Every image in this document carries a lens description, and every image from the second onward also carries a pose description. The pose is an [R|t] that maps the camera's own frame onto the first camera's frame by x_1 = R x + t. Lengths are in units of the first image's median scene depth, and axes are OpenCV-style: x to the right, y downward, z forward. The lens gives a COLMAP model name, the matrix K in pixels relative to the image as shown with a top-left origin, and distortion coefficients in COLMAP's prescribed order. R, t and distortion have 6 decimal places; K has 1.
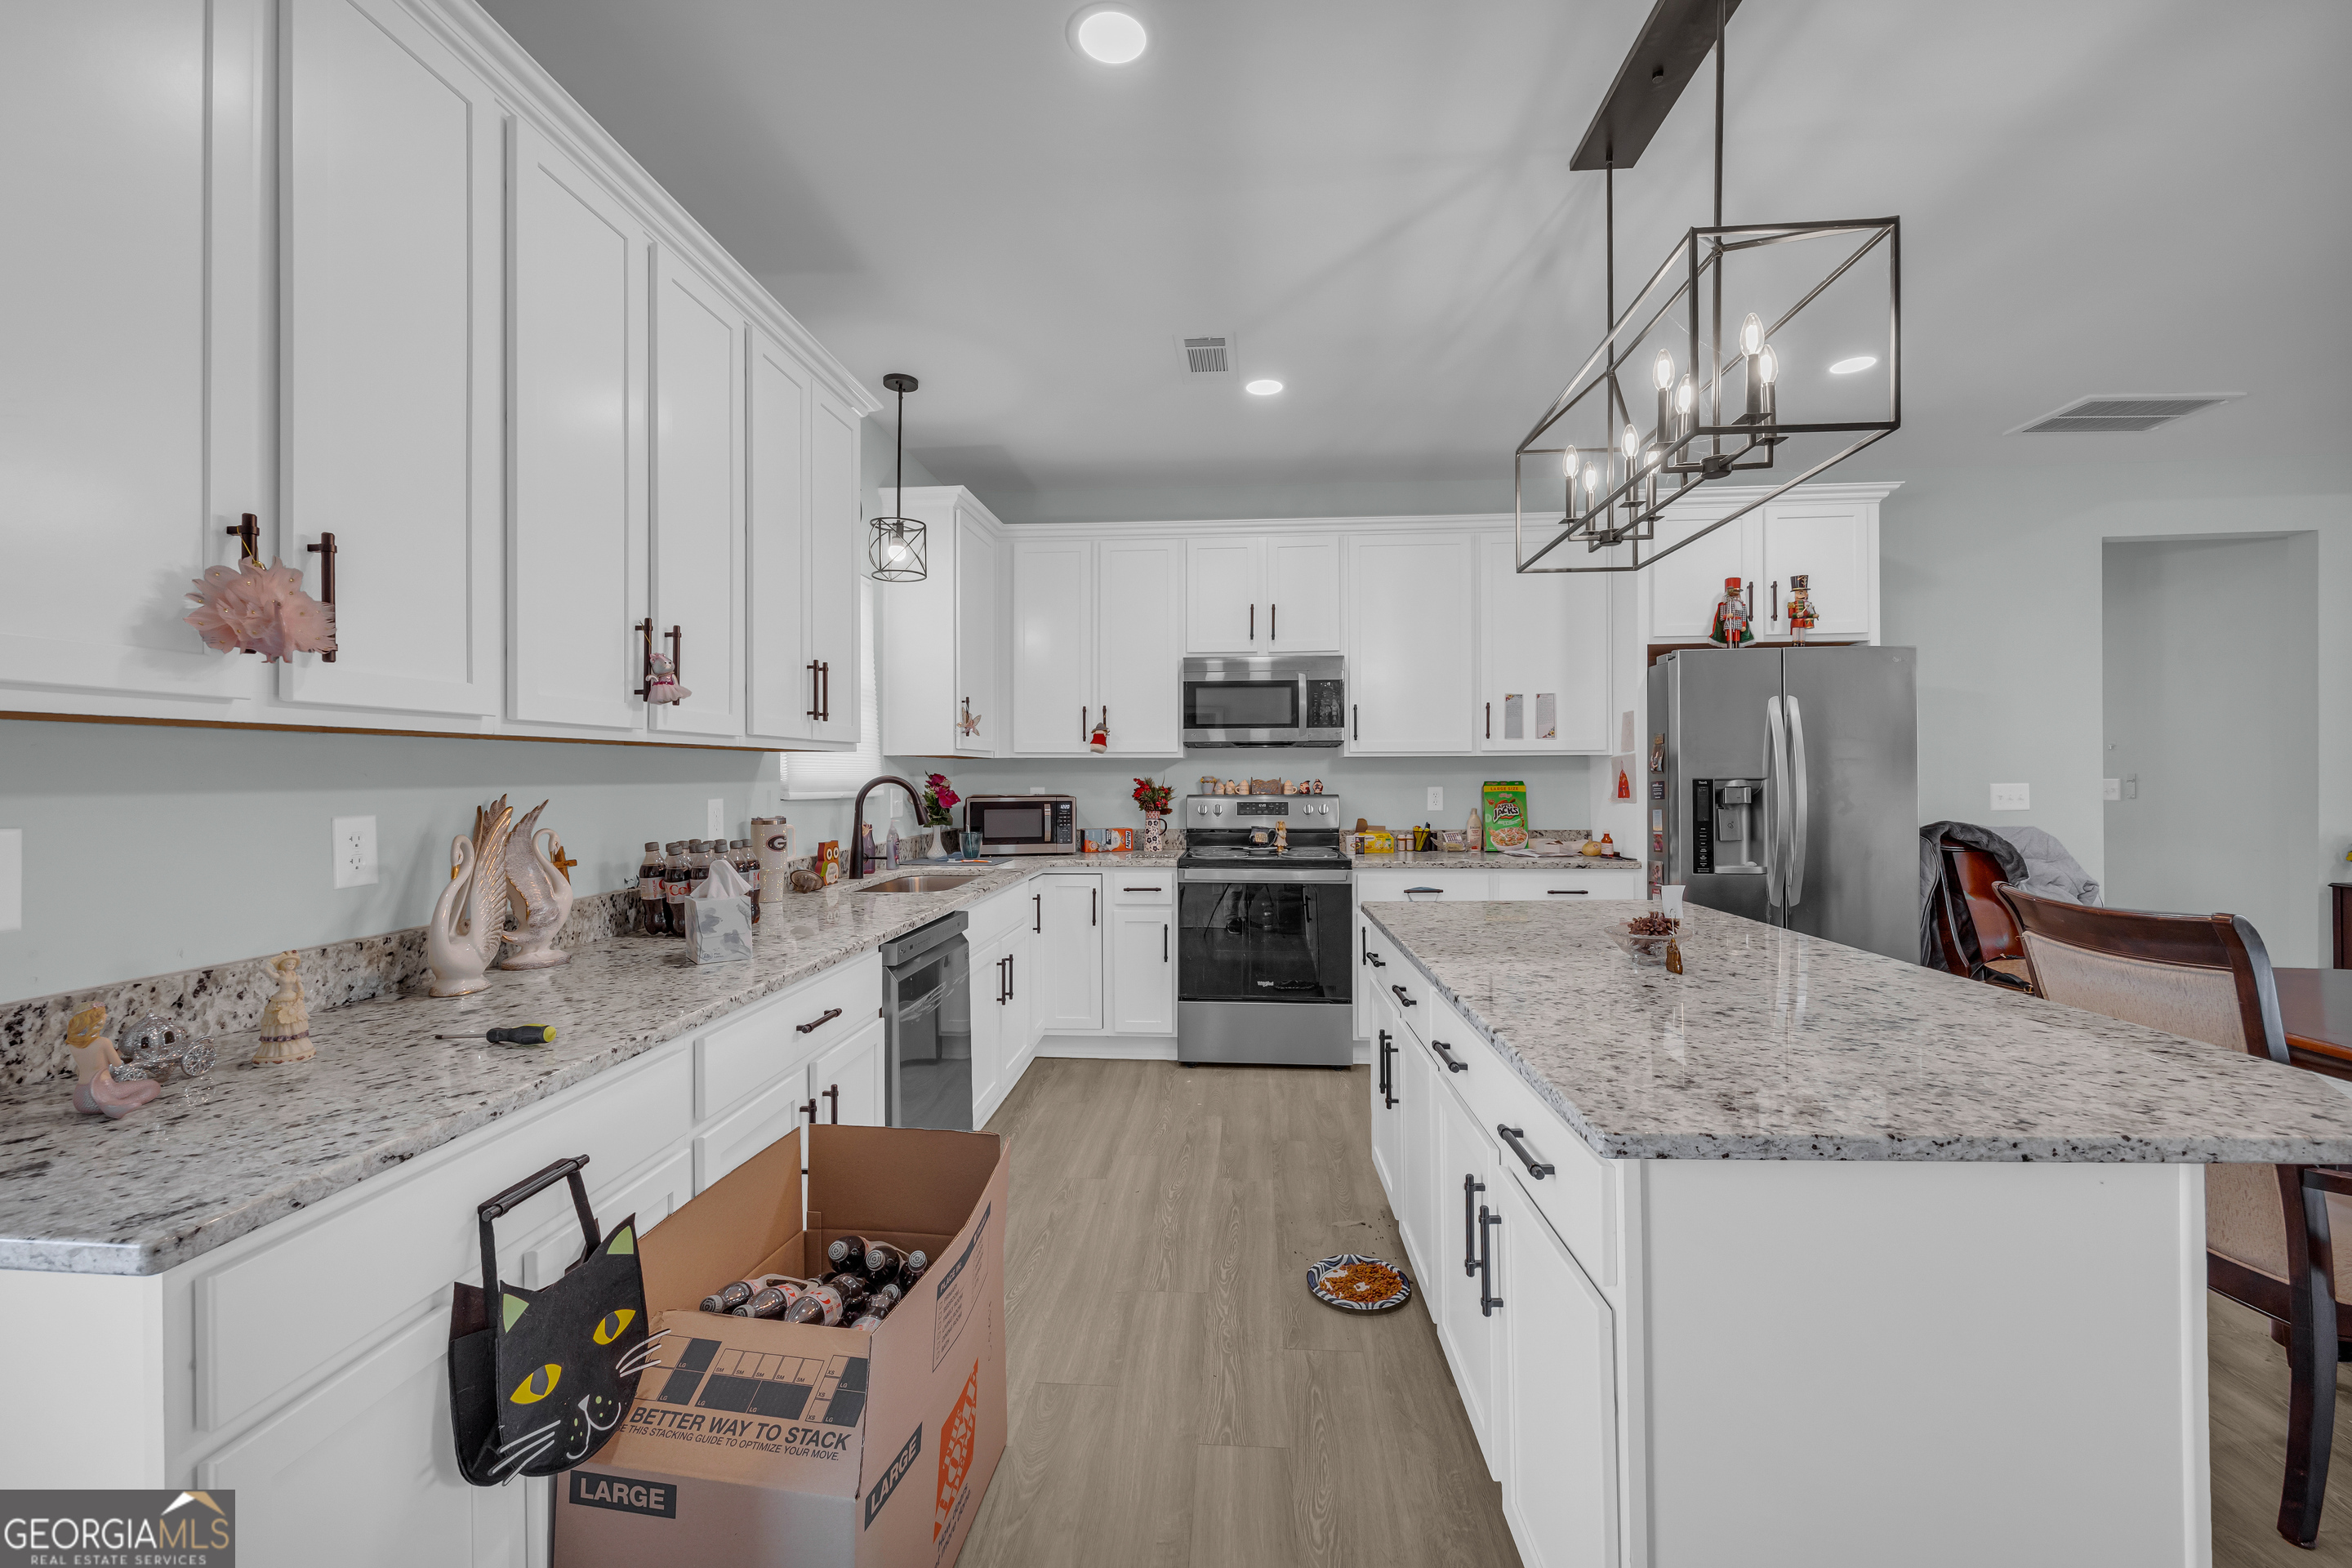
lens RADIAL K [[947.0, 0, 1180.8], [0, 947.0, 780.6], [0, 0, 1]] dist [-0.002021, 0.000151]
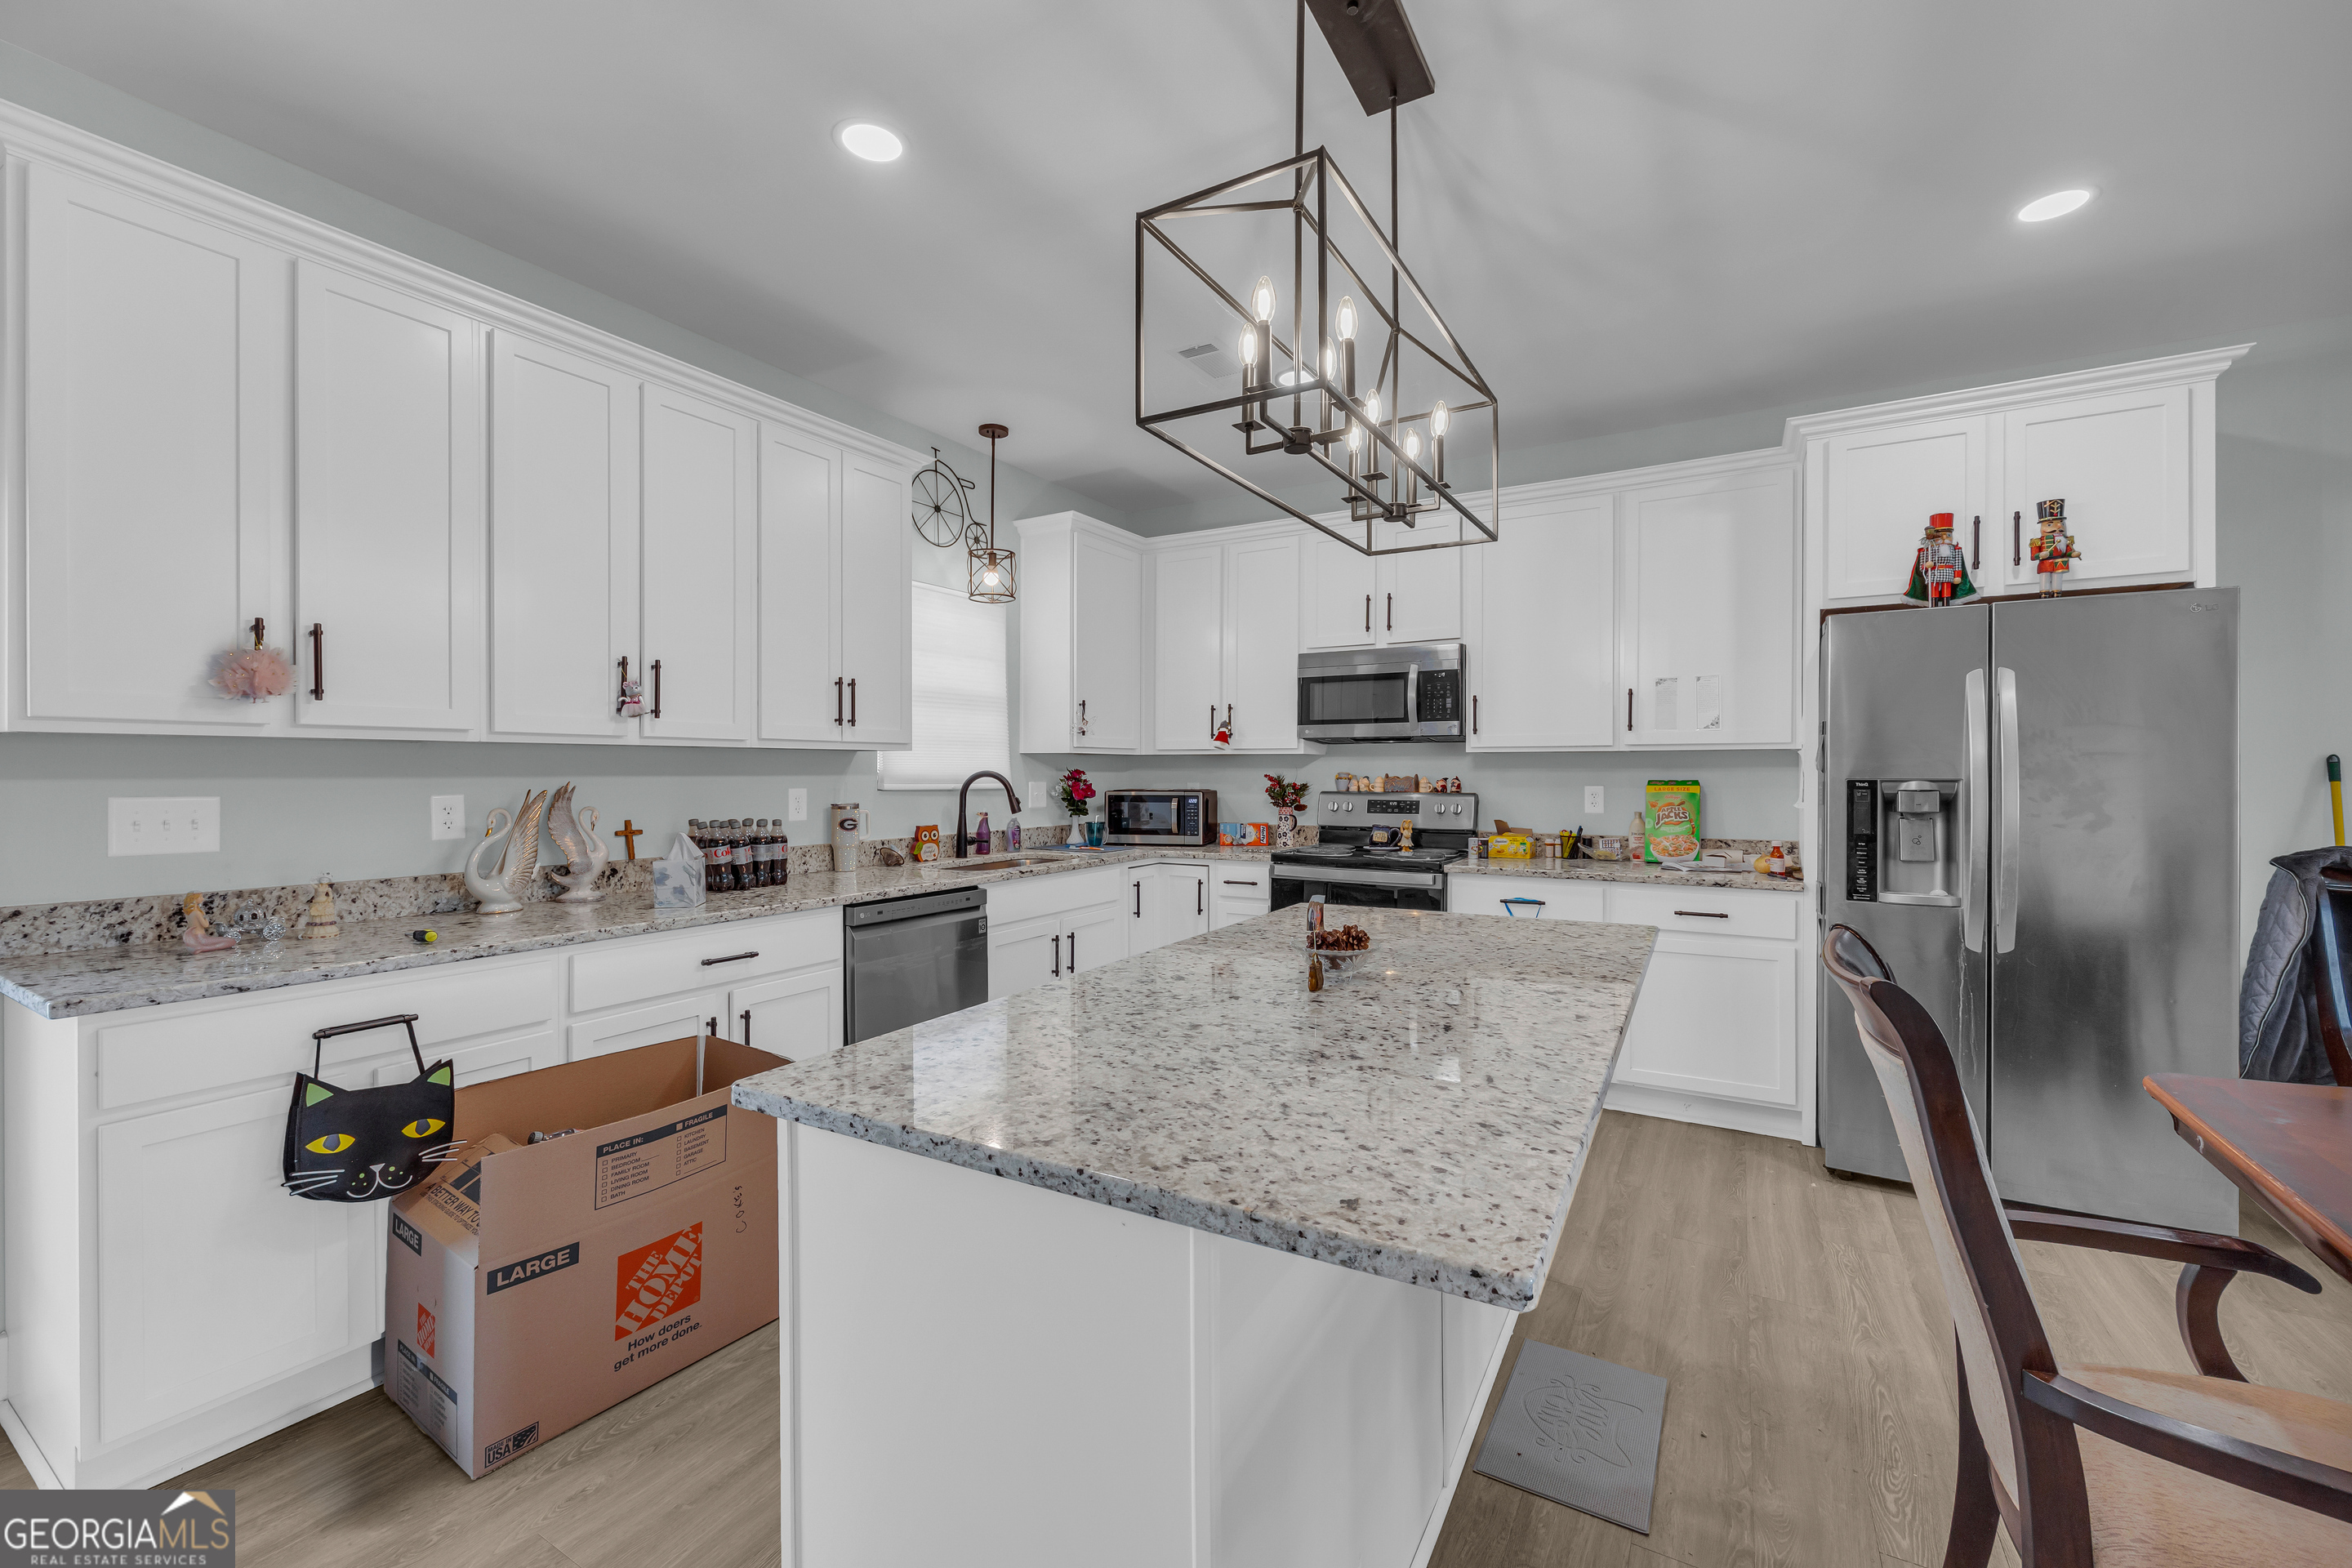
lens RADIAL K [[947.0, 0, 1180.5], [0, 947.0, 779.0], [0, 0, 1]] dist [-0.002021, 0.000151]
pose [[0.895856, 0.008921, -0.444255, 0.391097], [-0.007085, 0.999958, 0.005792, -0.002842], [0.444288, -0.002042, 0.895882, 0.056156]]
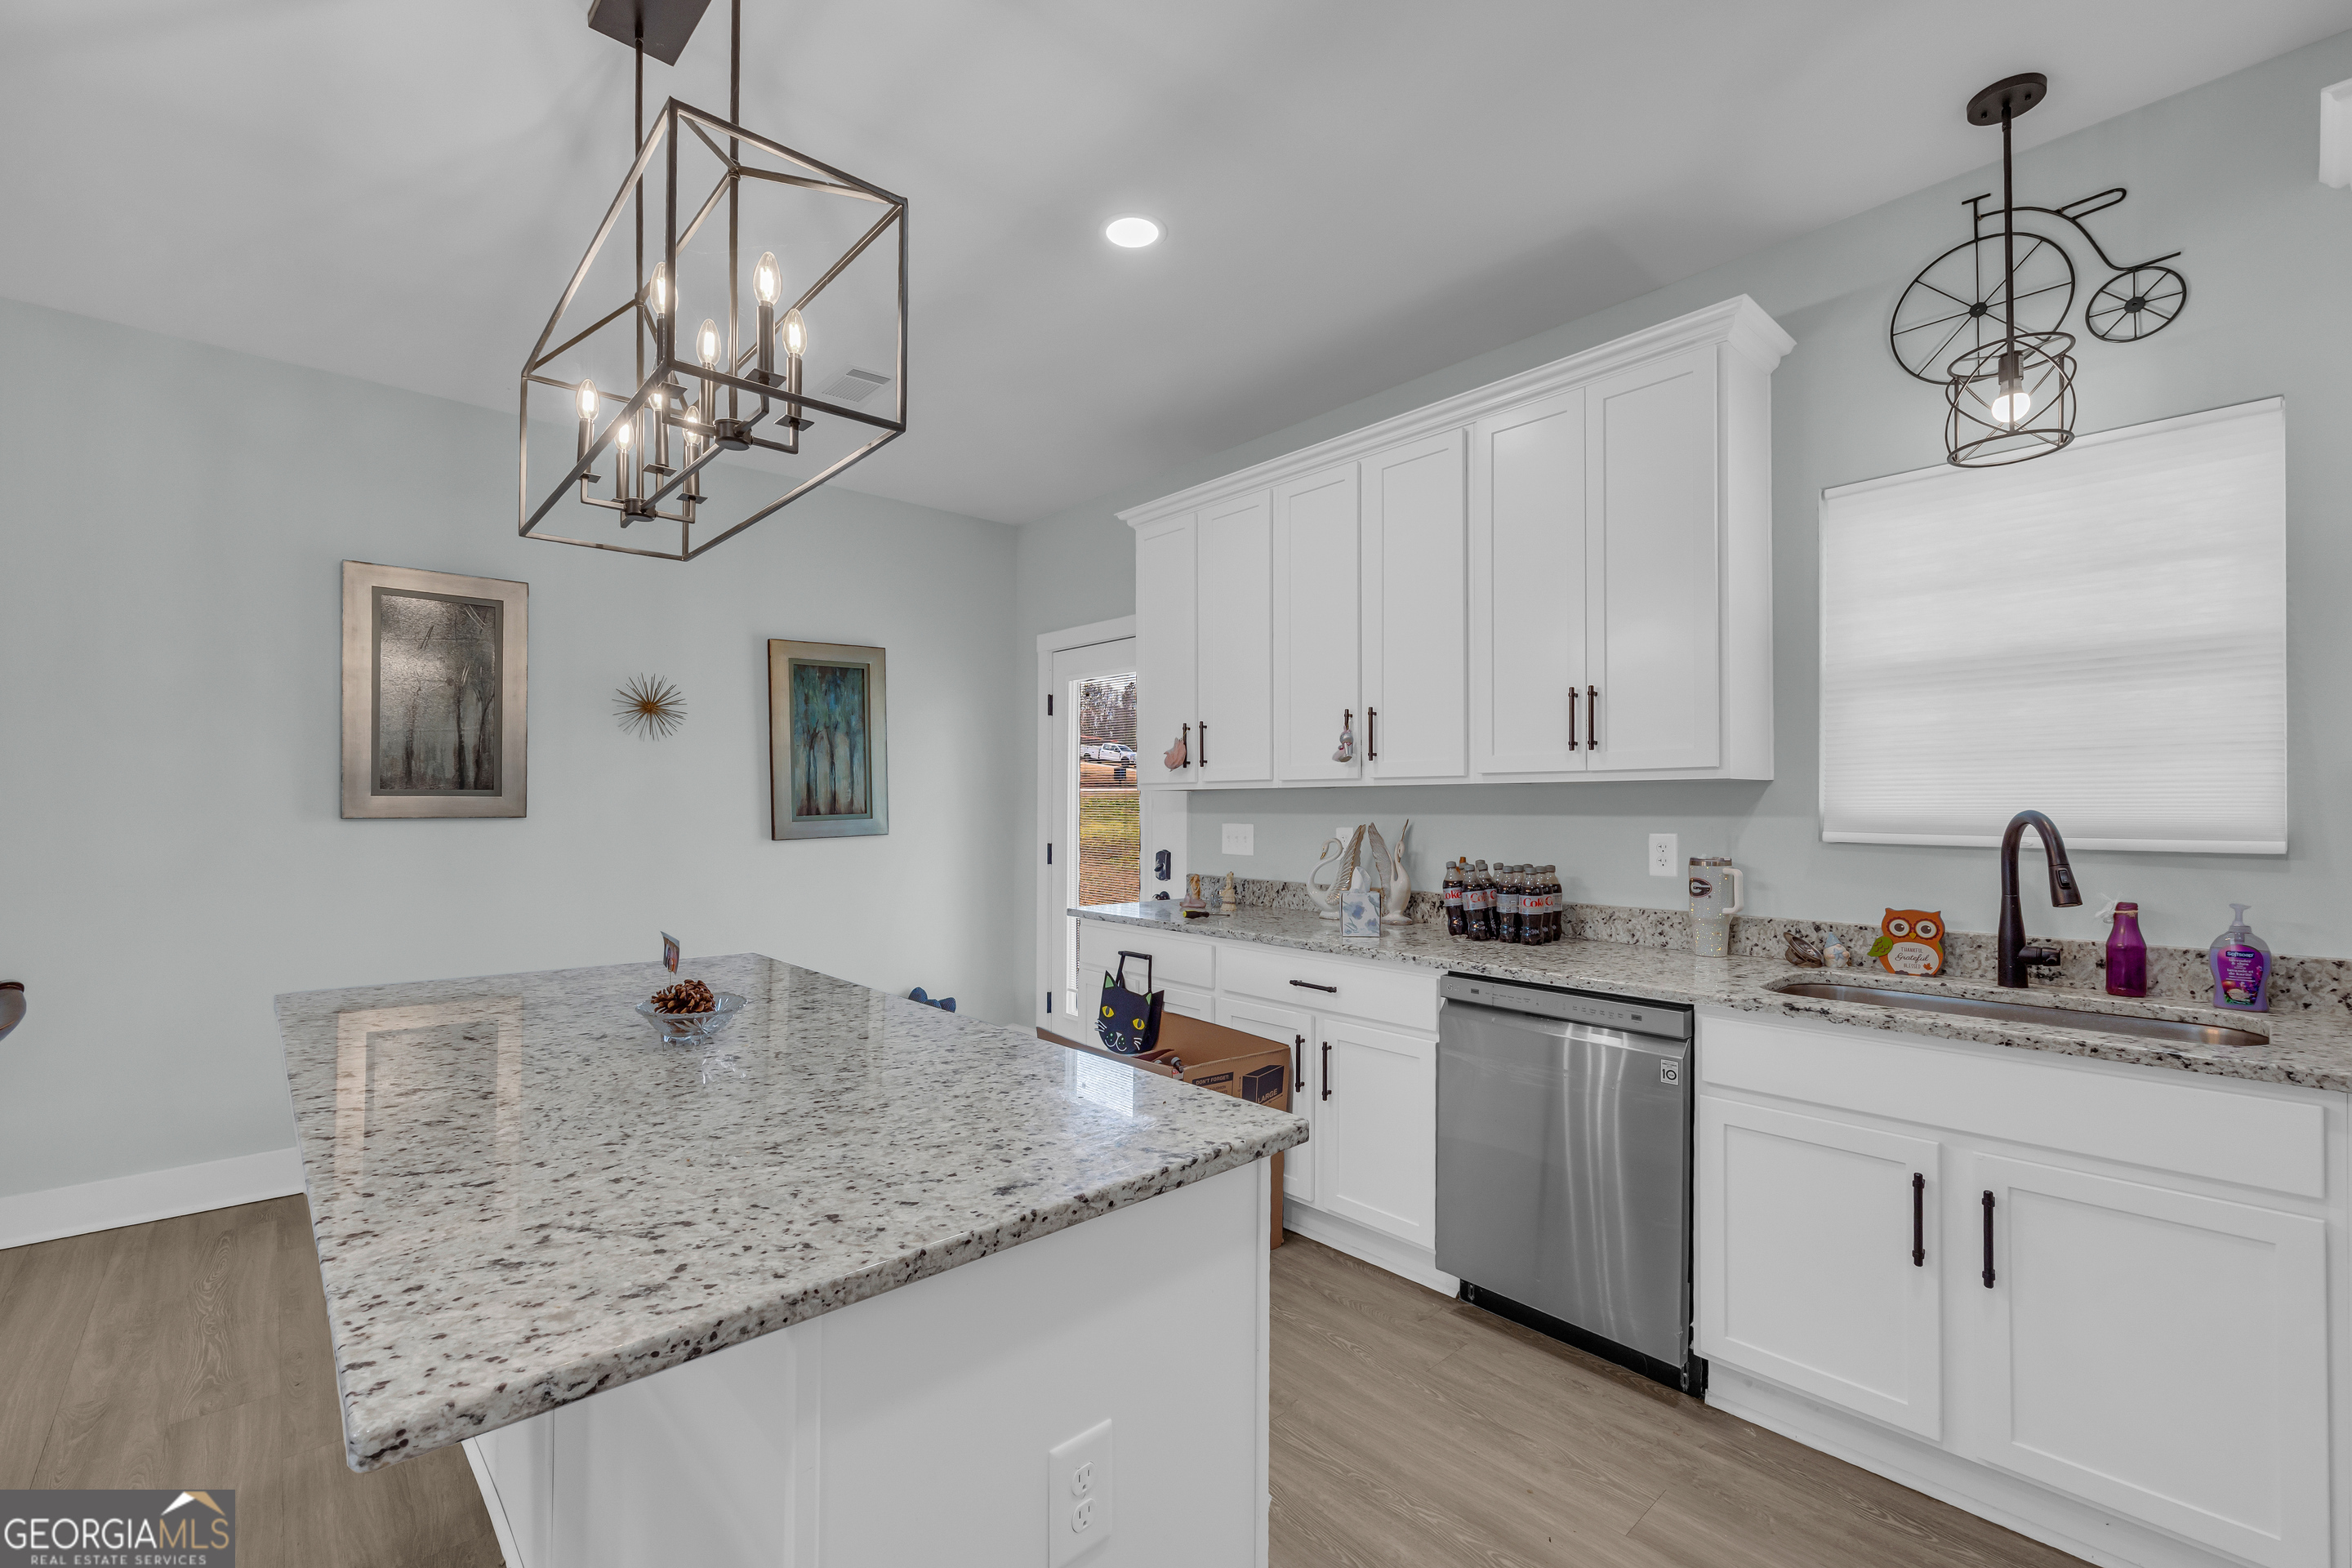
lens RADIAL K [[985.3, 0, 1180.5], [0, 985.3, 806.2], [0, 0, 1]] dist [0.001044, -0.001282]
pose [[-0.688593, 0.001726, -0.725146, 0.415954], [-0.001964, 0.999989, 0.004245, -0.007917], [0.725146, 0.004347, -0.688582, 0.957625]]
